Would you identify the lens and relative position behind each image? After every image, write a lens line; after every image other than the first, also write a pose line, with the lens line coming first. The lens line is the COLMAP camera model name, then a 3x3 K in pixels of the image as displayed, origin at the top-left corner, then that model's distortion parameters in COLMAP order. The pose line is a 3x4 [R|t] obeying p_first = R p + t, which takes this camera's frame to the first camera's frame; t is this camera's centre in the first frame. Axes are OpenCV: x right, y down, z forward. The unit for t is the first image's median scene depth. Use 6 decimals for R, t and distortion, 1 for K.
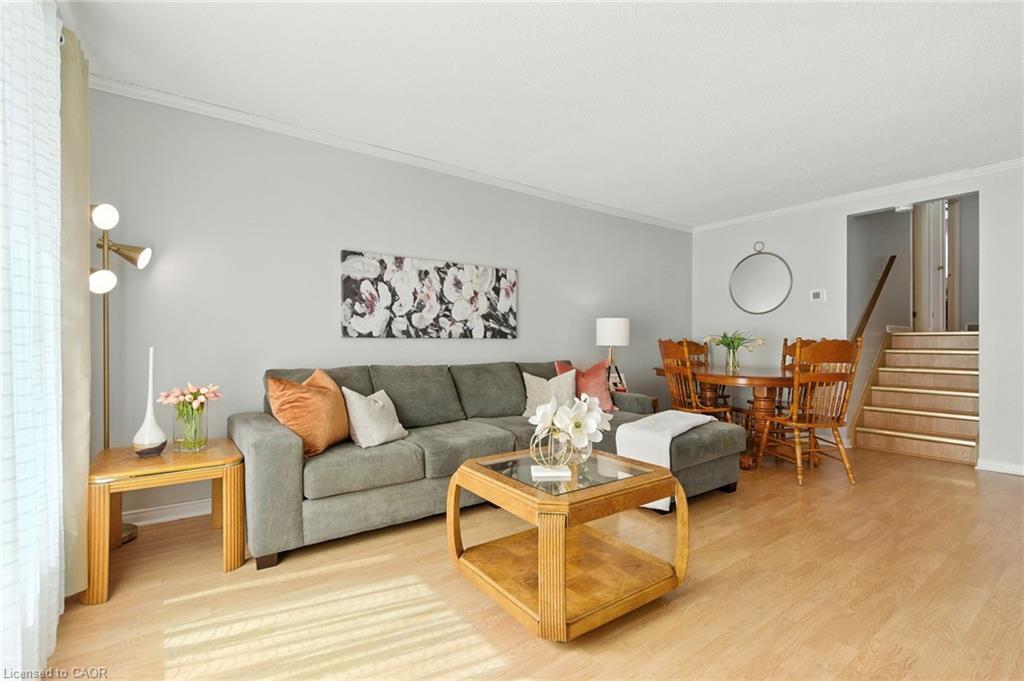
lens RADIAL K [[461.3, 0, 507.1], [0, 461.3, 341.4], [0, 0, 1]] dist [-0.014631, 0.000545]
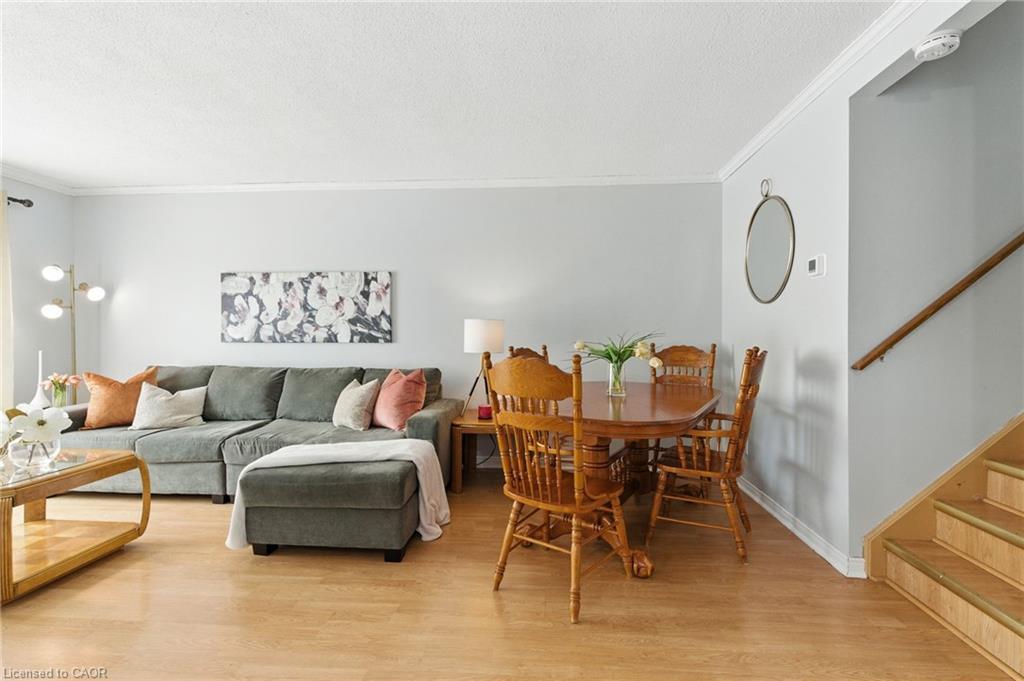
lens RADIAL K [[461.3, 0, 513.2], [0, 461.3, 333.9], [0, 0, 1]] dist [-0.014631, 0.000545]
pose [[0.774508, -0.000977, -0.632564, 0.930568], [0.001307, 0.999999, 0.000055, -0.027159], [0.632563, -0.000869, 0.774508, 0.472356]]
